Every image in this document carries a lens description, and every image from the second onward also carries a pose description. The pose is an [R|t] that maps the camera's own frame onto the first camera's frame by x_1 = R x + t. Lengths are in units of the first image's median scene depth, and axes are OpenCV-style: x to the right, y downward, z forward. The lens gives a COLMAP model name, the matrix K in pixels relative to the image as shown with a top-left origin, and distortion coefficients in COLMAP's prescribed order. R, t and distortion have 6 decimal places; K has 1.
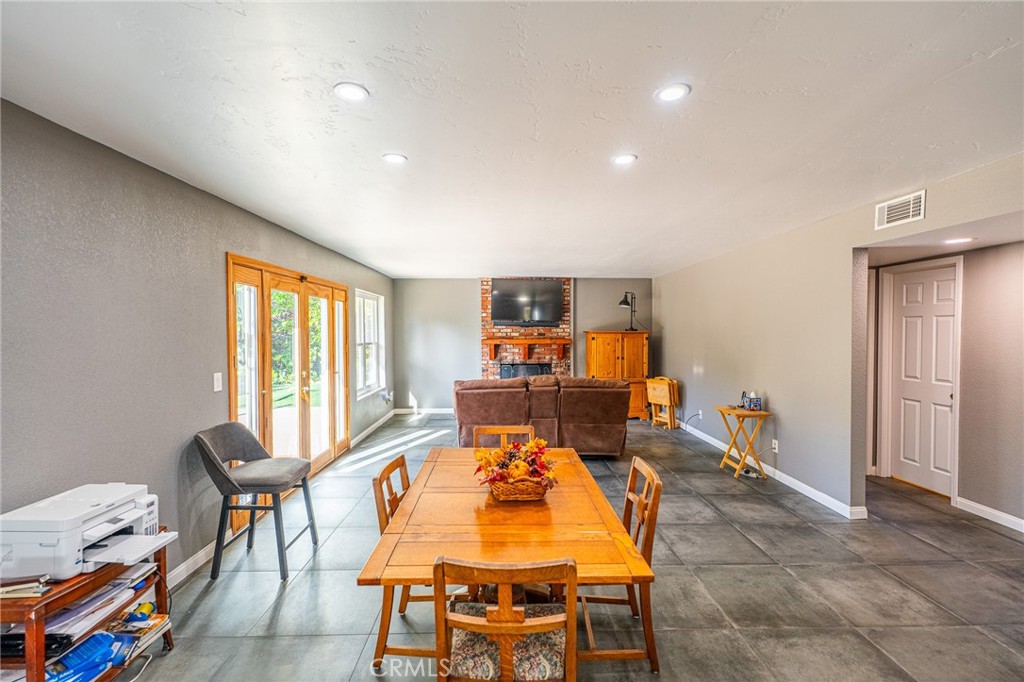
lens RADIAL K [[451.1, 0, 510.1], [0, 451.1, 340.4], [0, 0, 1]] dist [0.000467, -0.000489]
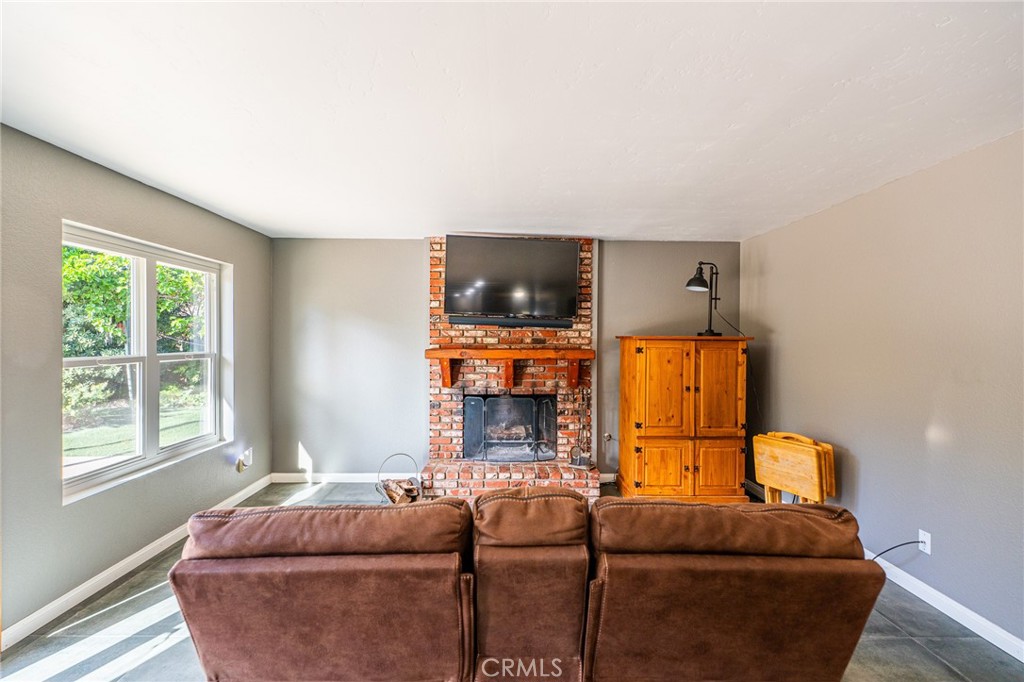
lens RADIAL K [[451.1, 0, 510.1], [0, 451.1, 340.4], [0, 0, 1]] dist [0.000467, -0.000489]
pose [[0.999931, 0.009748, -0.006593, 0.044057], [-0.009850, 0.999830, -0.015582, -0.006106], [0.006440, 0.015645, 0.999857, 0.522673]]
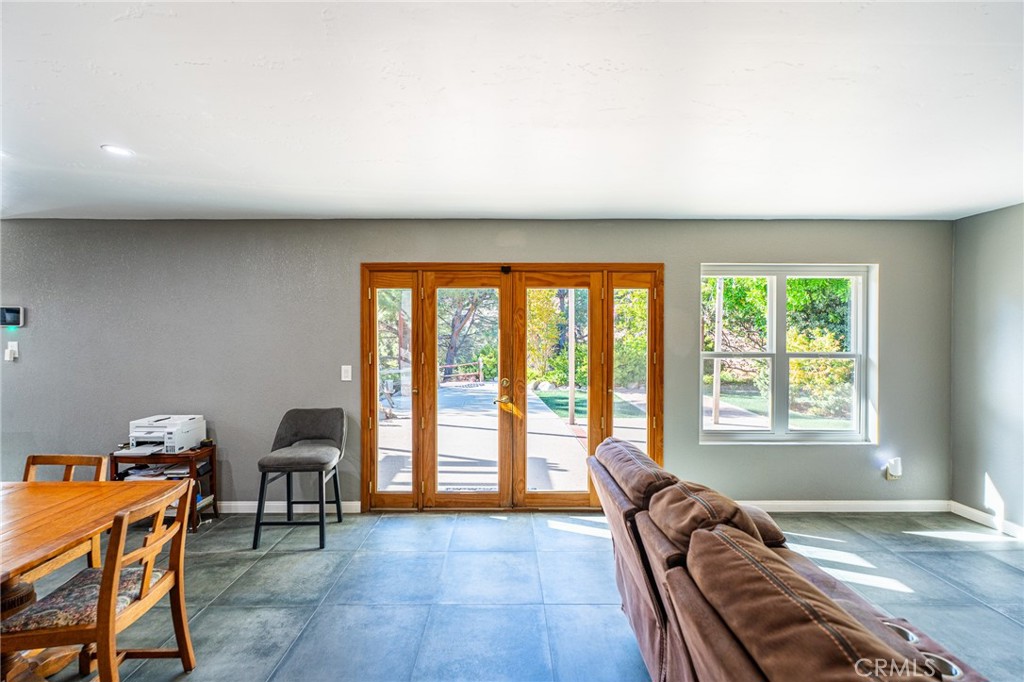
lens RADIAL K [[456.5, 0, 512.0], [0, 456.5, 336.2], [0, 0, 1]] dist [-0.001136, -0.000121]
pose [[-0.006736, 0.011205, -0.999915, 0.250105], [-0.024415, 0.999637, 0.011367, -0.013678], [0.999679, 0.024489, -0.006460, 0.638499]]
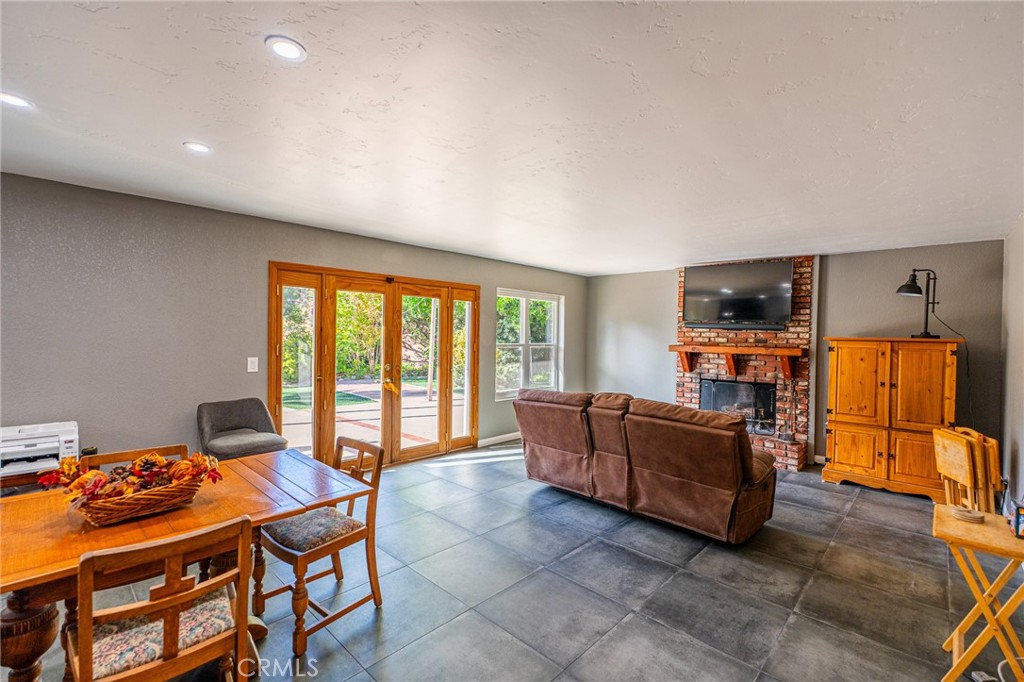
lens RADIAL K [[451.1, 0, 510.1], [0, 451.1, 340.4], [0, 0, 1]] dist [0.000467, -0.000489]
pose [[0.711941, 0.024453, -0.701813, 0.326038], [-0.035287, 0.999377, -0.000975, 0.000181], [0.701352, 0.025459, 0.712361, 0.267655]]
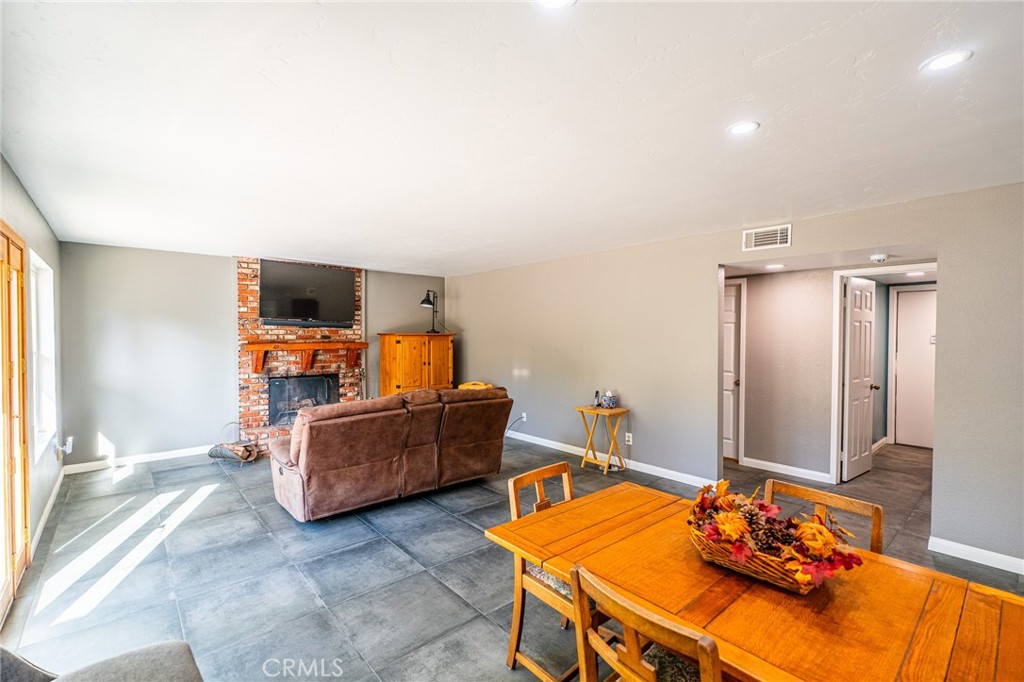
lens RADIAL K [[451.1, 0, 510.1], [0, 451.1, 340.4], [0, 0, 1]] dist [0.000467, -0.000489]
pose [[0.769699, -0.005131, 0.638387, -0.214517], [0.009246, 0.999952, -0.003111, -0.002425], [-0.638340, 0.008297, 0.769710, 0.218884]]
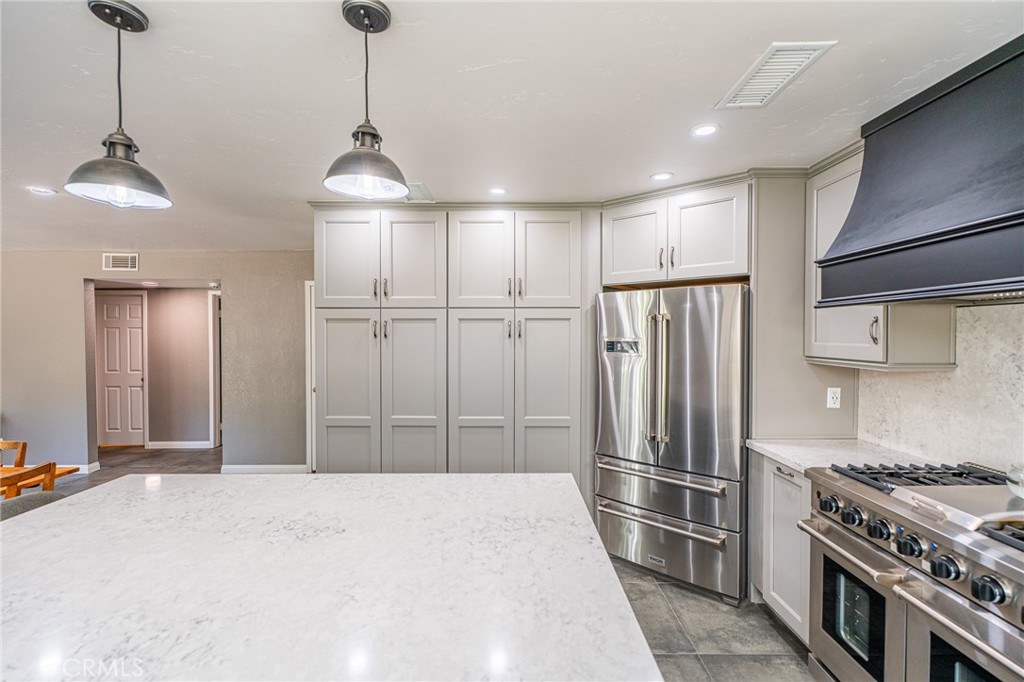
lens RADIAL K [[451.1, 0, 510.1], [0, 451.1, 340.4], [0, 0, 1]] dist [0.000467, -0.000489]
pose [[0.023181, -0.011089, 0.999670, -0.302281], [0.026185, 0.999602, 0.010481, 0.002899], [-0.999388, 0.025933, 0.023462, -0.171037]]
